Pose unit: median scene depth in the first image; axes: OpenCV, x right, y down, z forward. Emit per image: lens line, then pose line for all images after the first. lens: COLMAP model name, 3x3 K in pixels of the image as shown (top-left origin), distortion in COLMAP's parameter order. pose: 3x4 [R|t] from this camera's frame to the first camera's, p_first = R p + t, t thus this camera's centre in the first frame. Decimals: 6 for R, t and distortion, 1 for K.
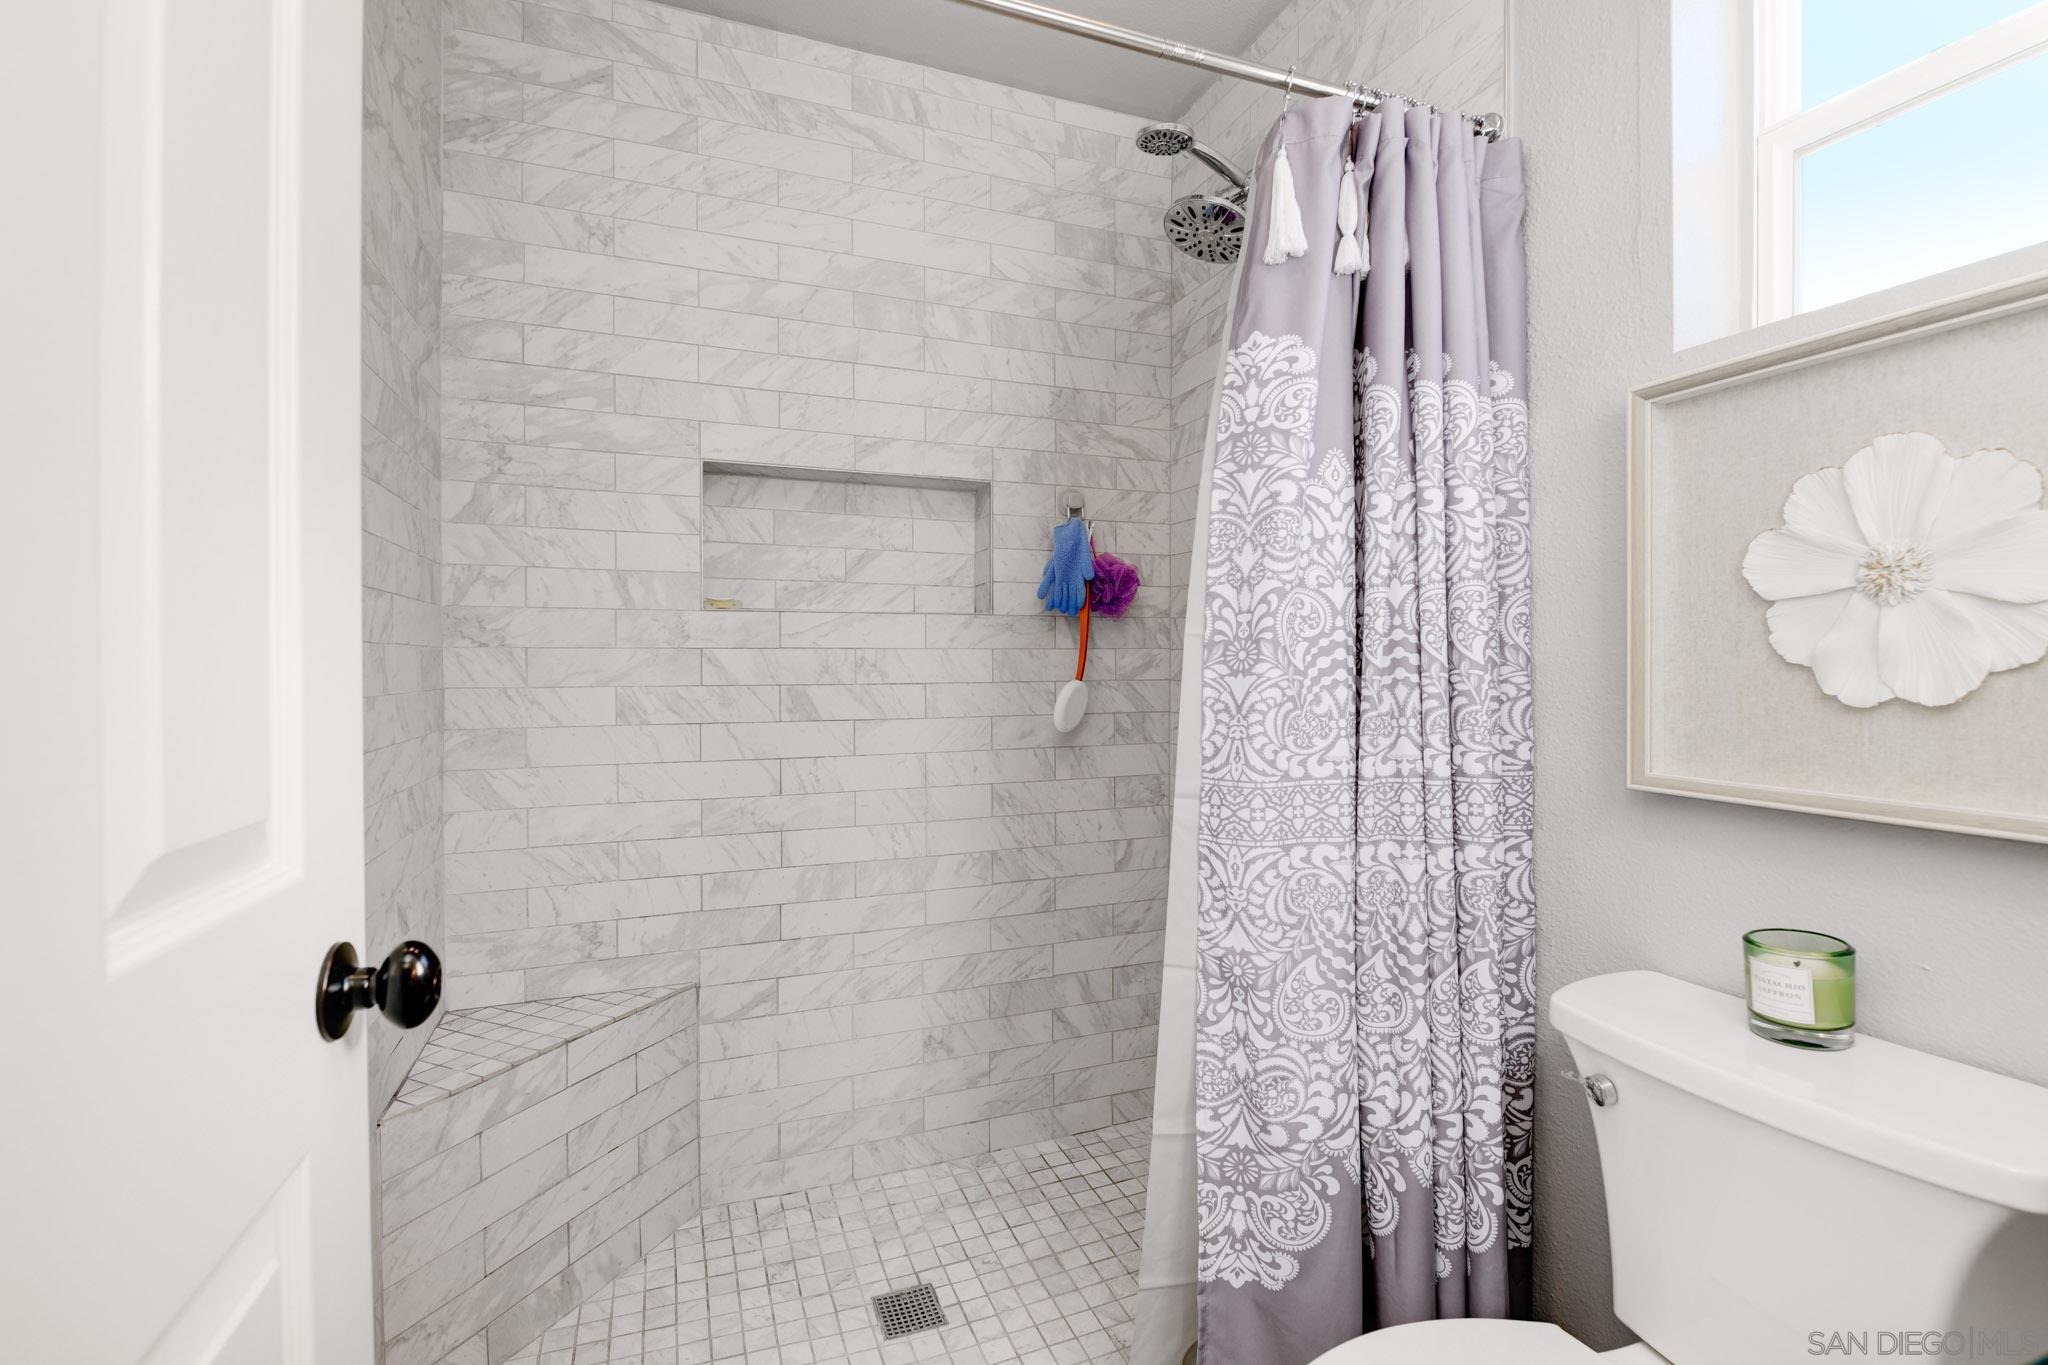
lens RADIAL K [[928.9, 0, 1026.7], [0, 928.9, 679.1], [0, 0, 1]] dist [-0.005548, -0.001316]
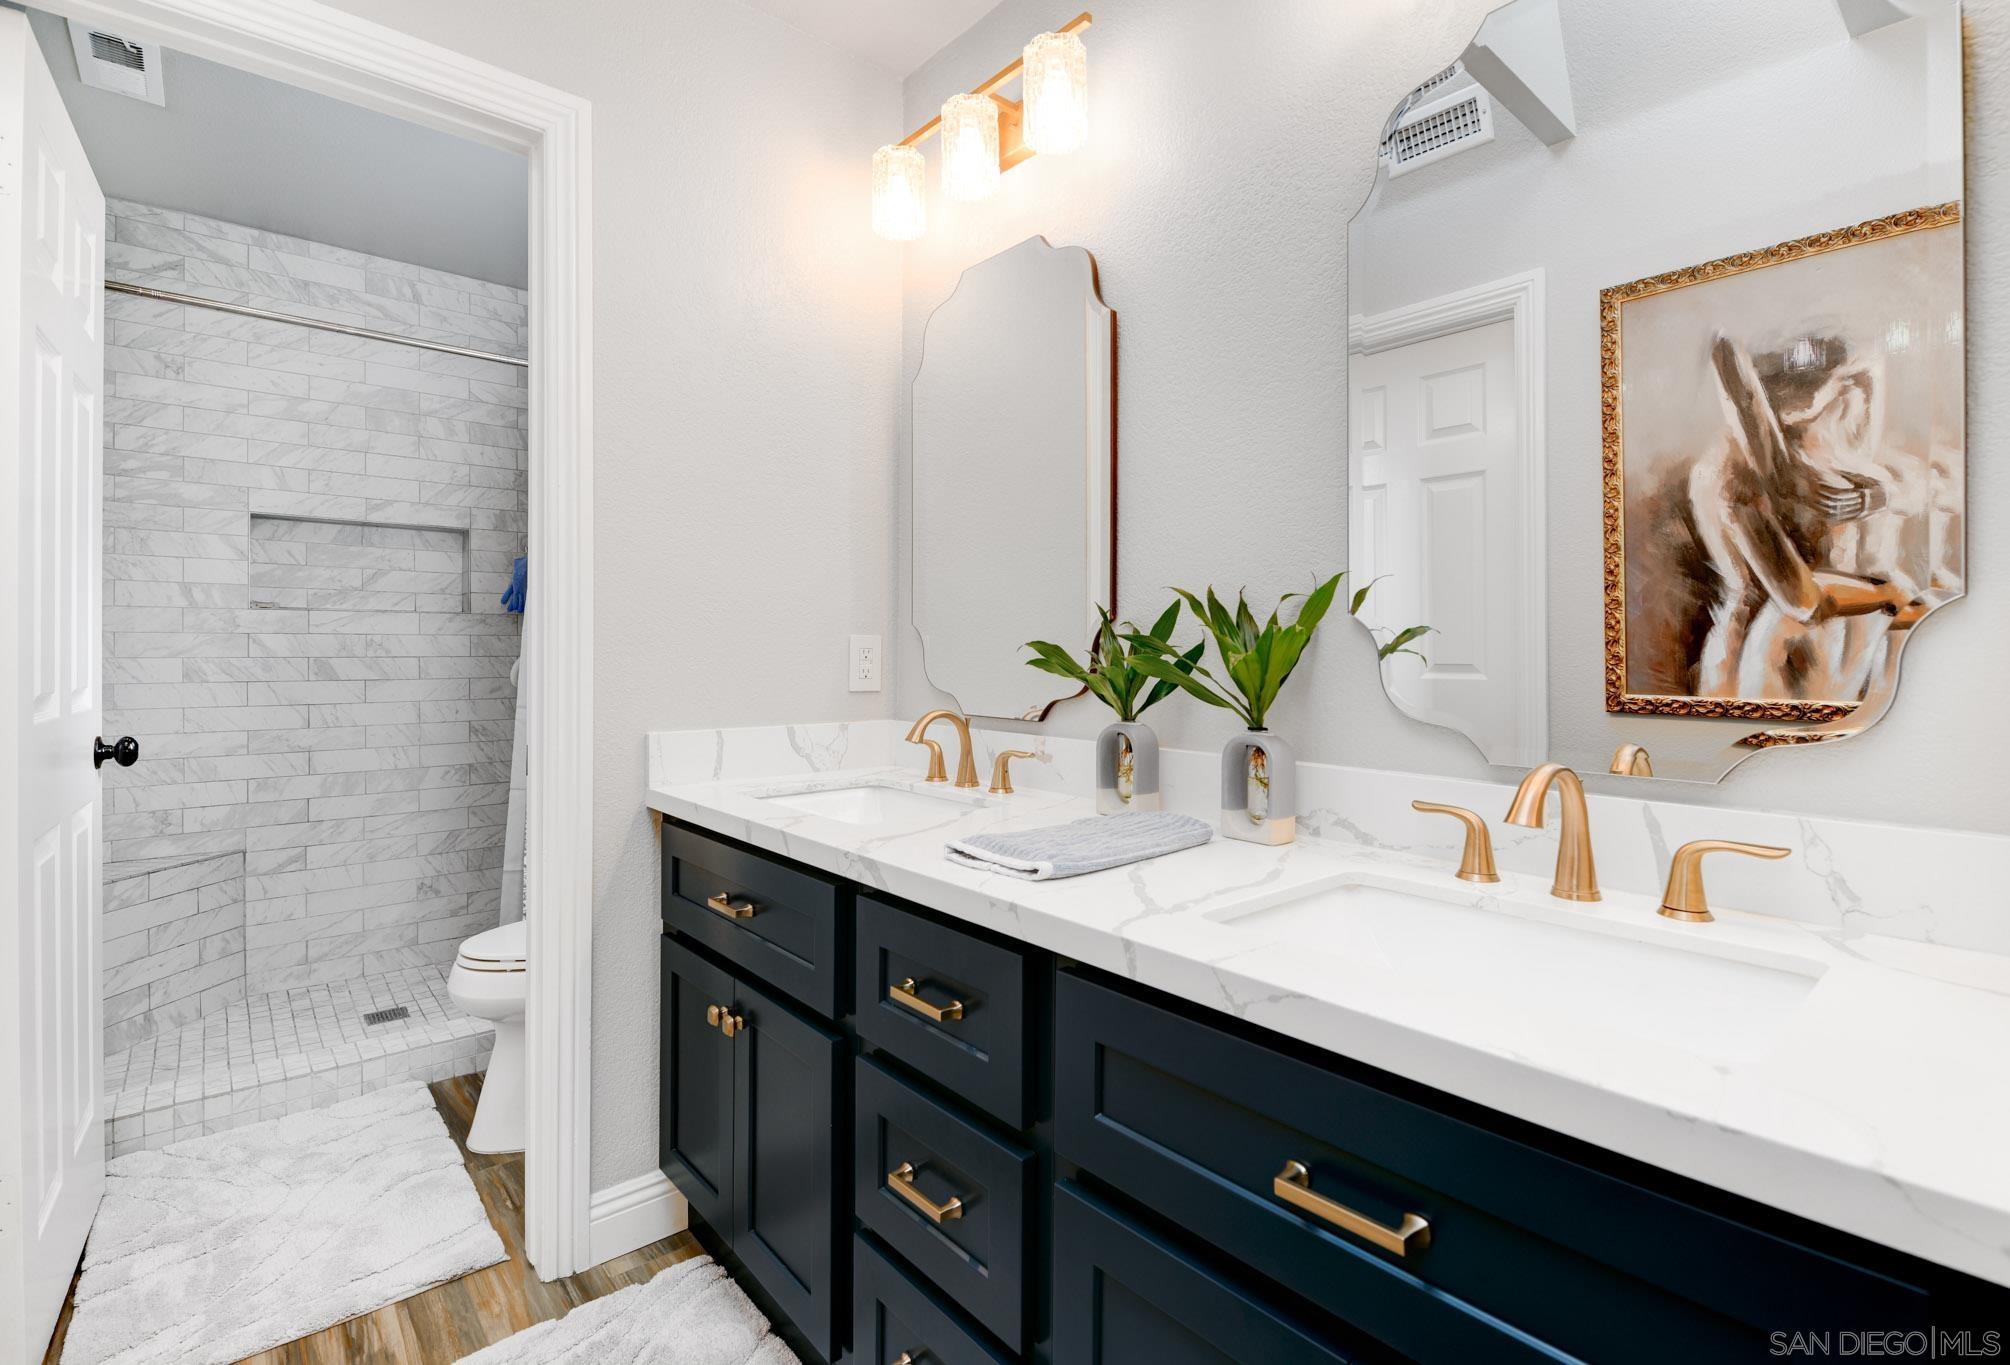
lens RADIAL K [[930.1, 0, 980.7], [0, 930.1, 655.5], [0, 0, 1]] dist [-0.002315, -0.004990]
pose [[0.948227, 0.004822, 0.317558, 0.313850], [-0.003790, 0.999985, -0.003870, 0.005179], [-0.317572, 0.002466, 0.948231, -0.846346]]
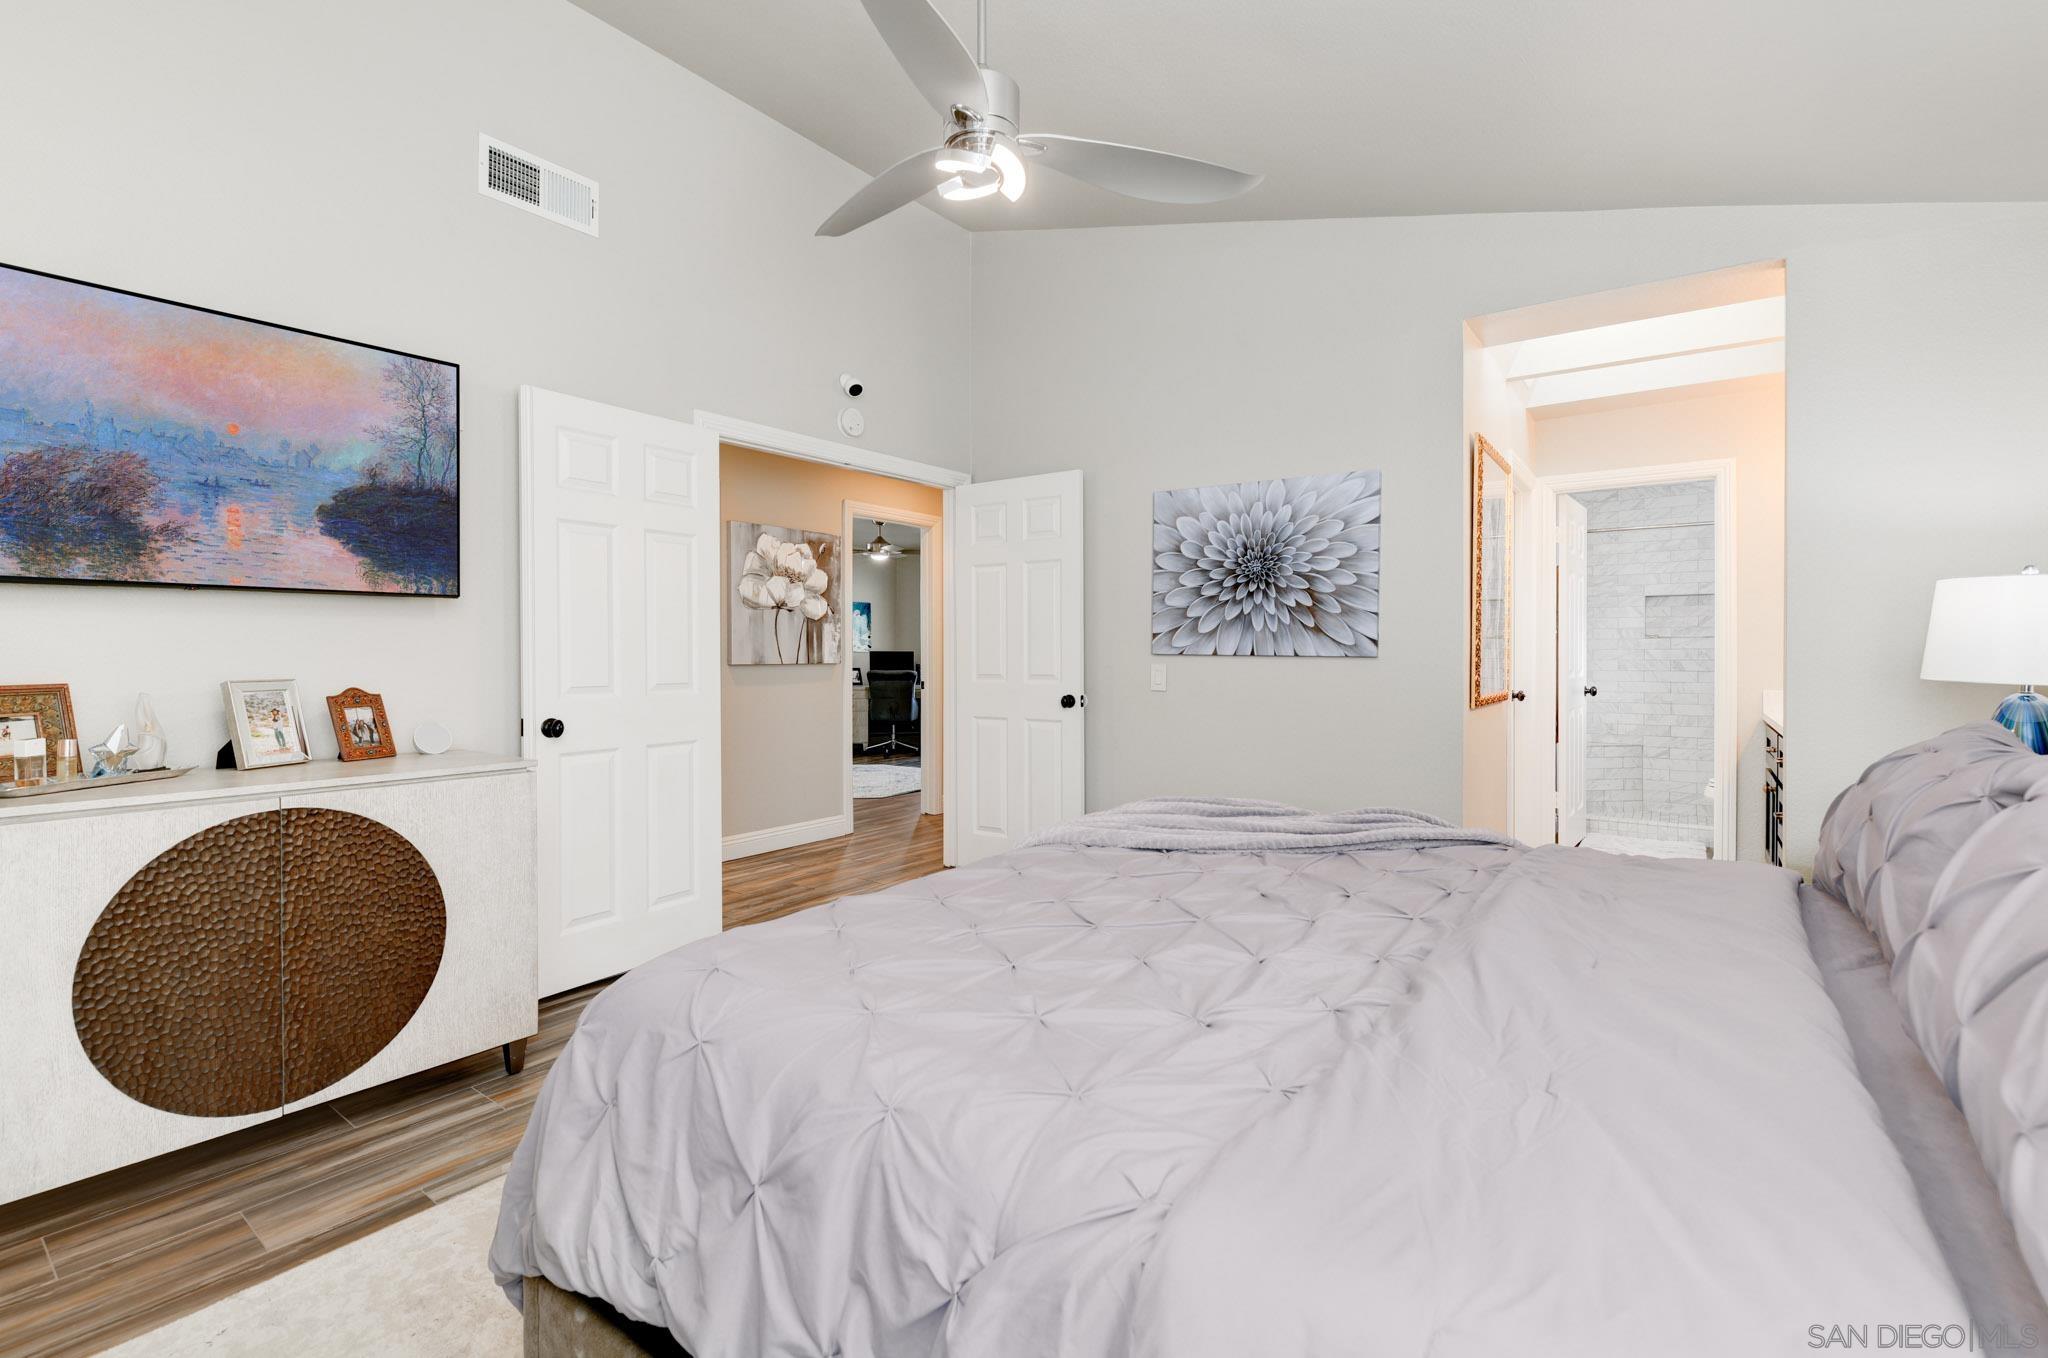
lens RADIAL K [[928.9, 0, 1023.0], [0, 928.9, 661.1], [0, 0, 1]] dist [-0.005548, -0.001316]
pose [[0.546655, 0.009160, -0.837308, 1.272223], [0.000516, 0.999936, 0.011276, -0.029076], [0.837358, -0.006596, 0.546616, -2.823865]]
